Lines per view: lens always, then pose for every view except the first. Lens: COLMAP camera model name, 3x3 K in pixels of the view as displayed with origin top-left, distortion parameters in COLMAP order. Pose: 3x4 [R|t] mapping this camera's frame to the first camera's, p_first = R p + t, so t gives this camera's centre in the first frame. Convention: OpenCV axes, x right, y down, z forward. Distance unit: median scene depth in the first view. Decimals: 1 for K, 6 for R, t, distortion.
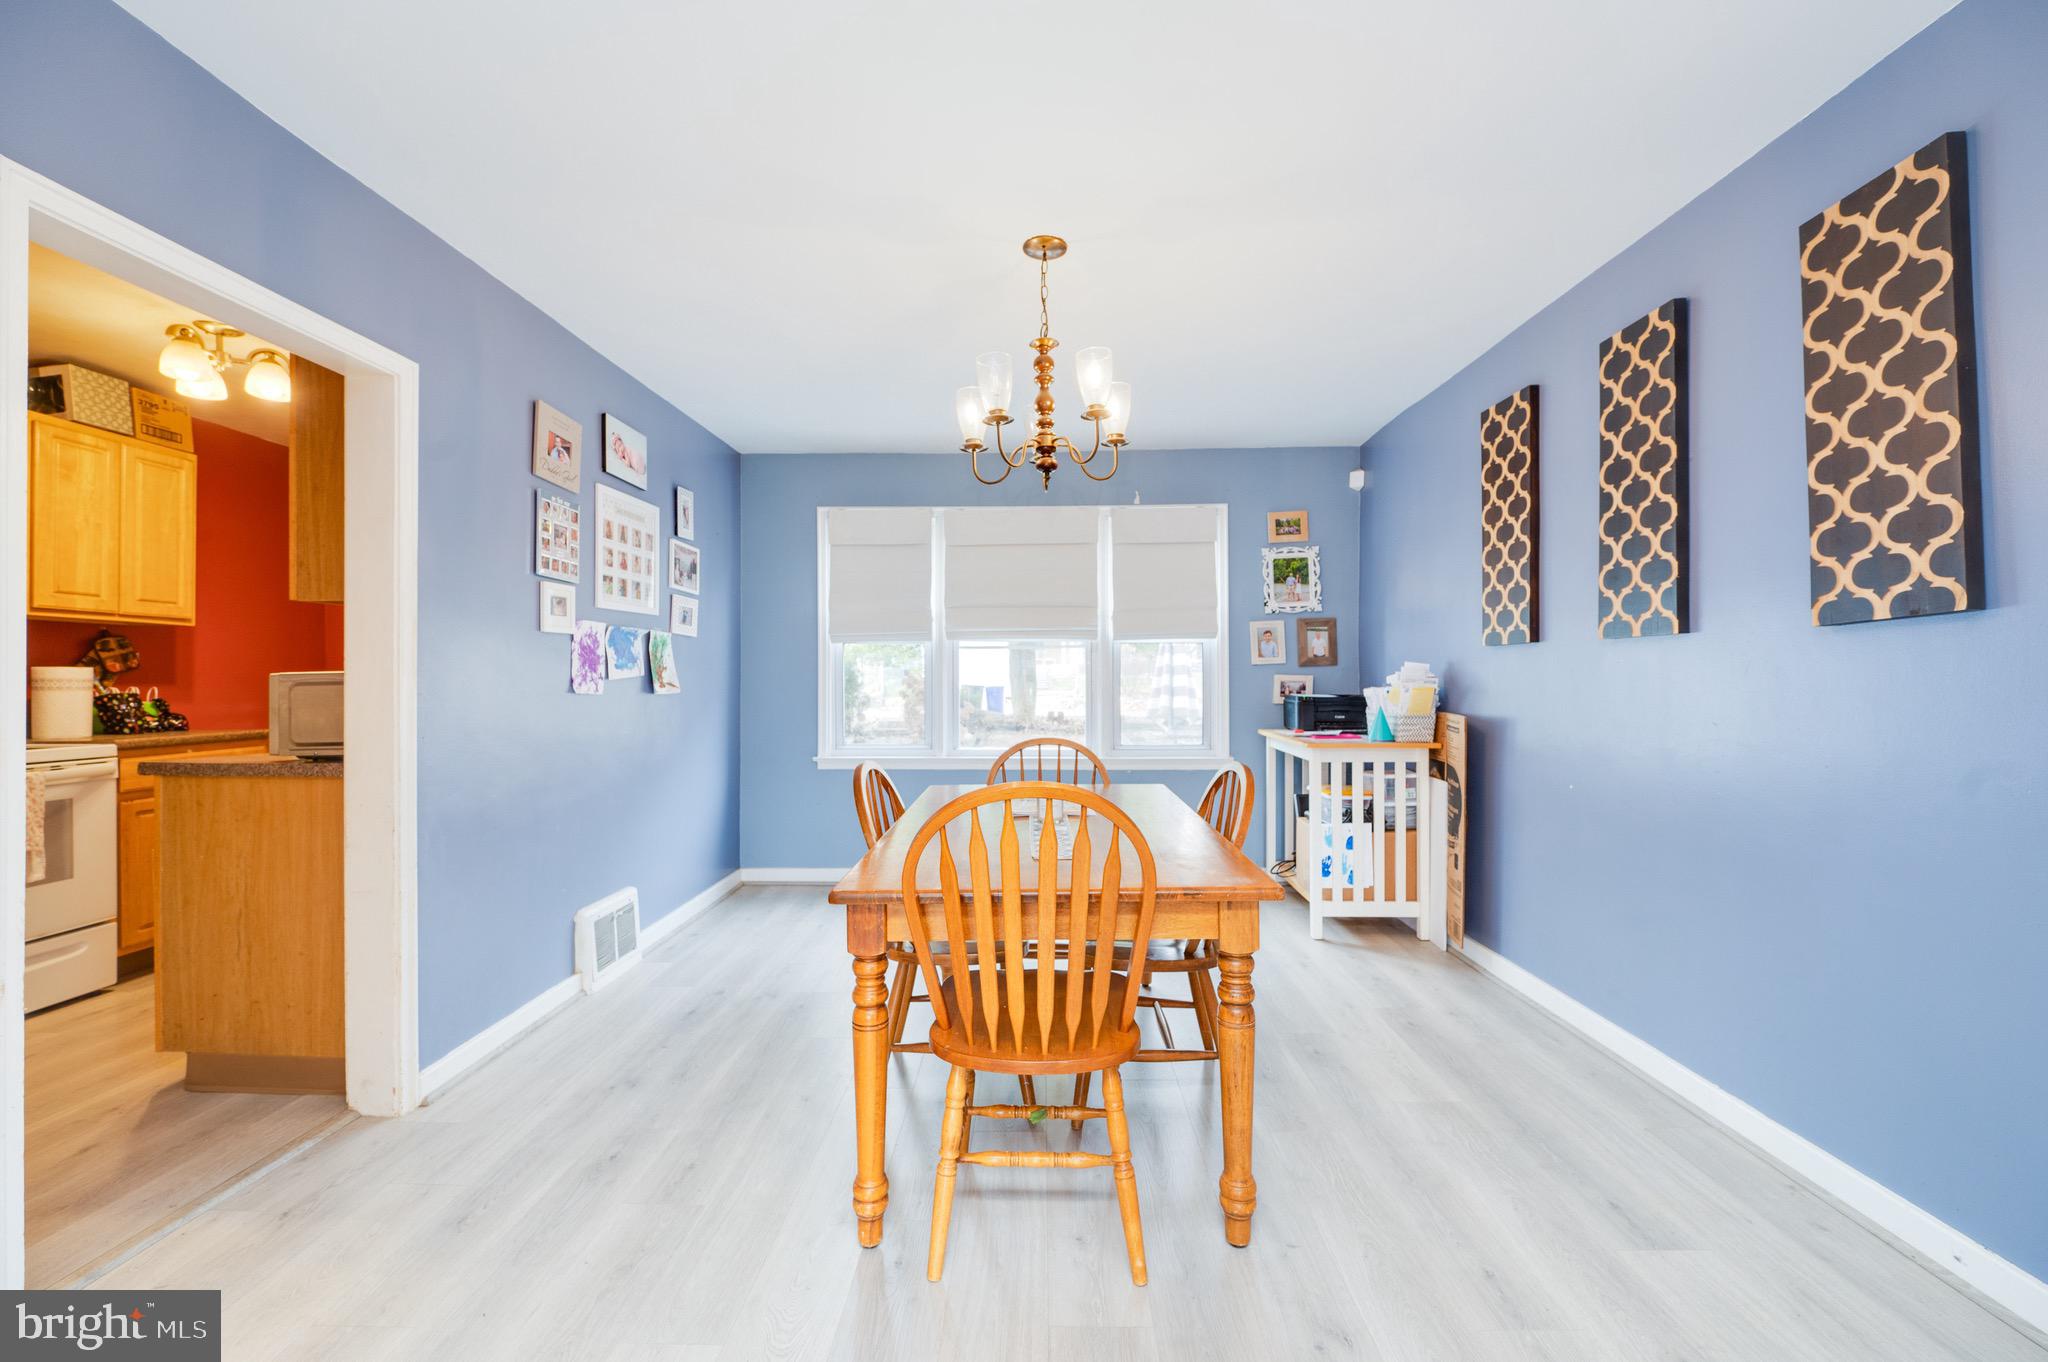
lens RADIAL K [[816.7, 0, 1017.0], [0, 816.7, 676.6], [0, 0, 1]] dist [0.000247, -0.000529]
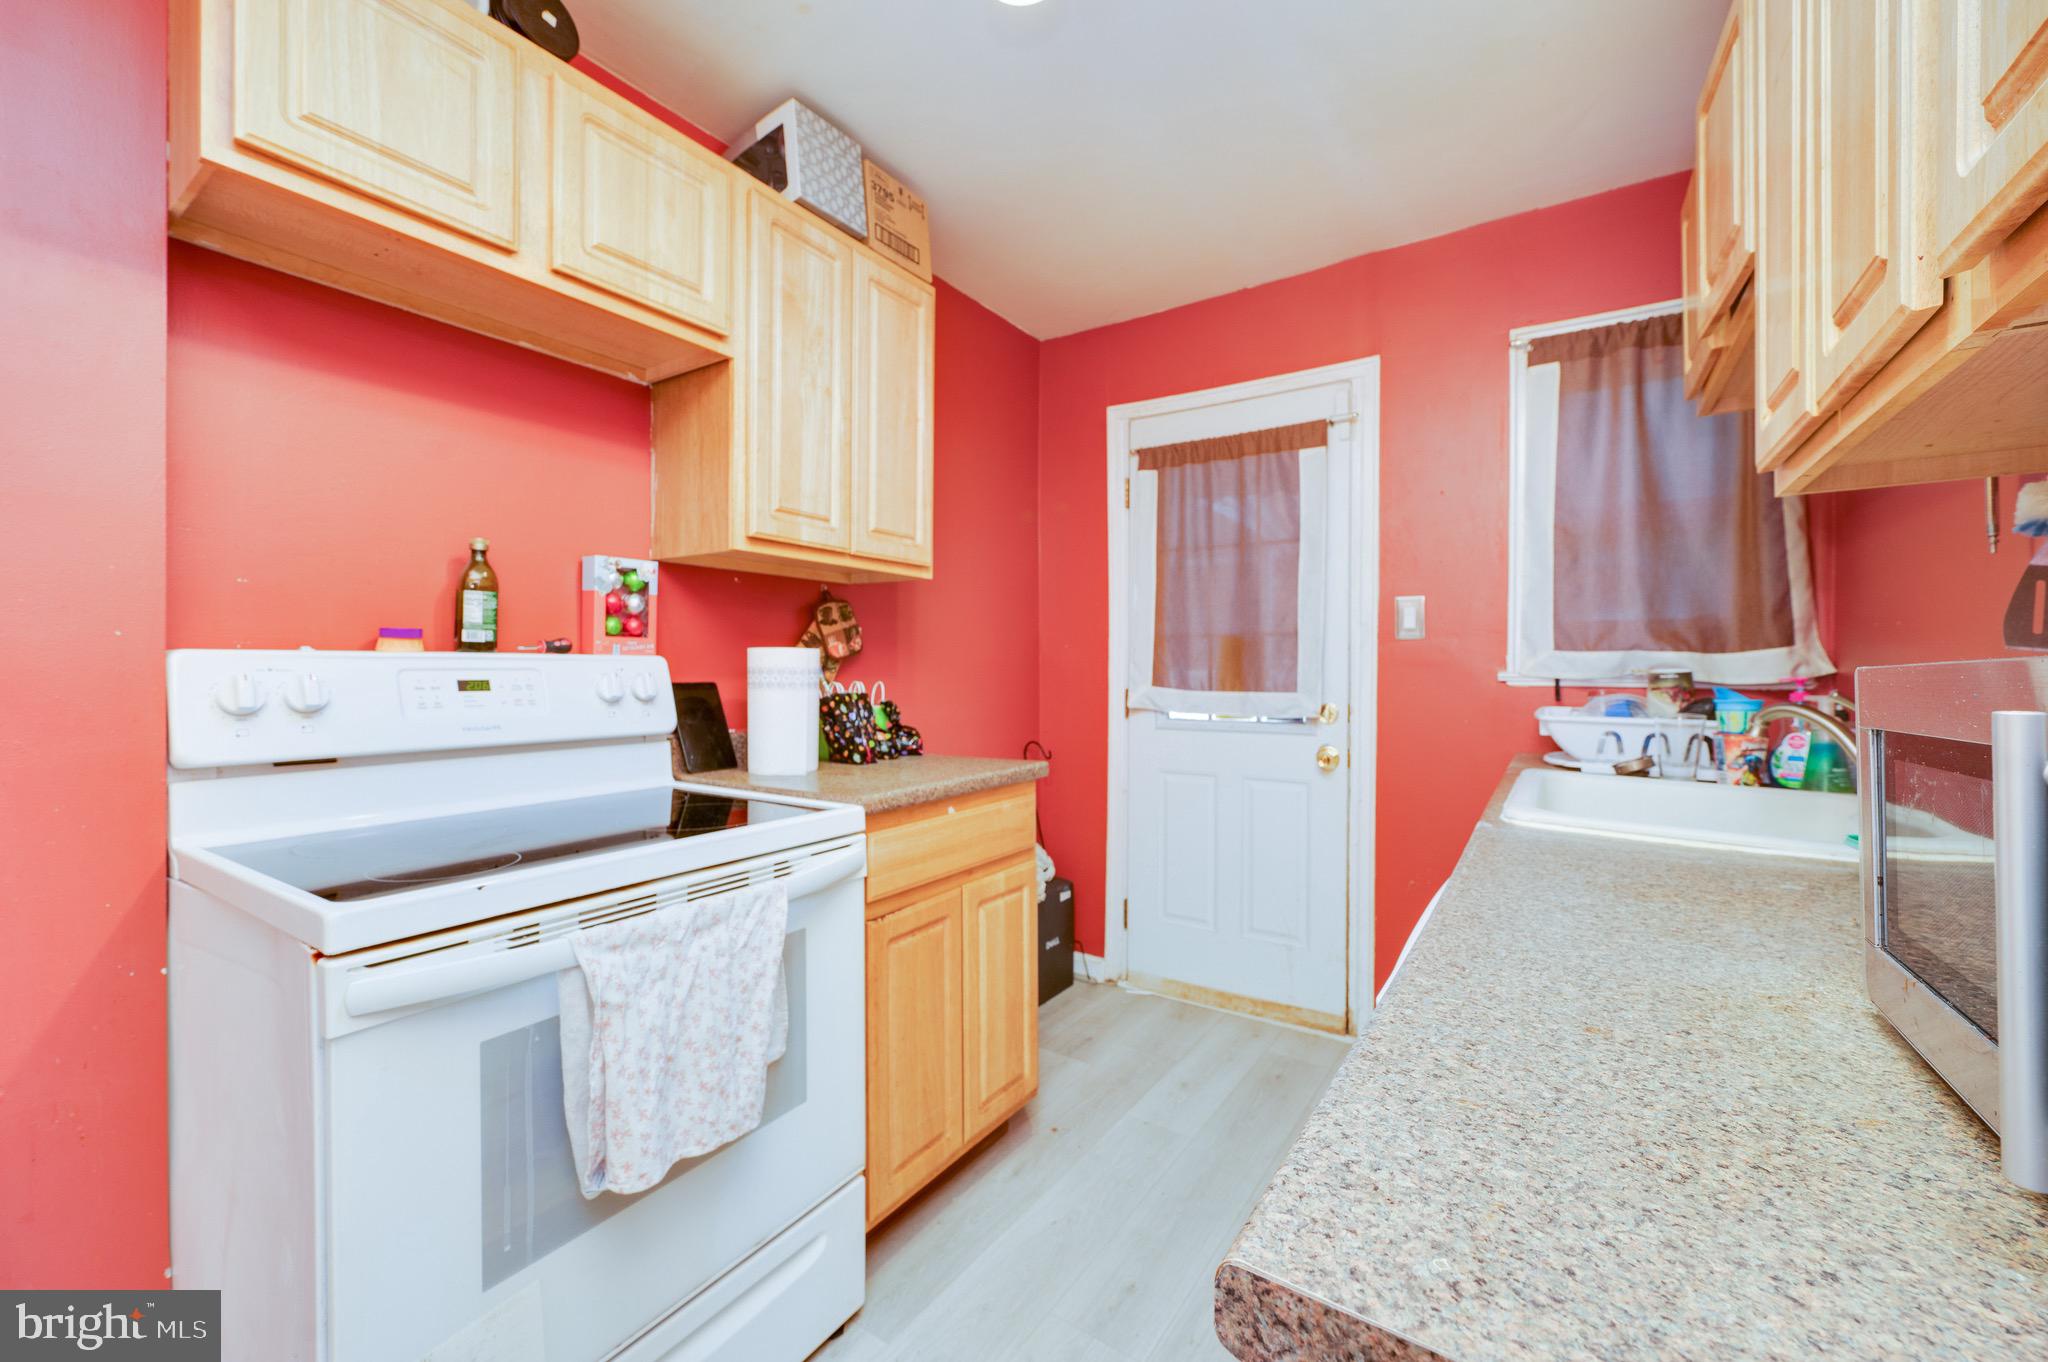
lens RADIAL K [[816.7, 0, 1017.0], [0, 816.7, 676.6], [0, 0, 1]] dist [0.000247, -0.000529]
pose [[0.843143, 0.007419, -0.537639, -0.675809], [-0.002935, 0.999953, 0.009196, 0.002817], [0.537682, -0.006176, 0.843125, 0.565863]]
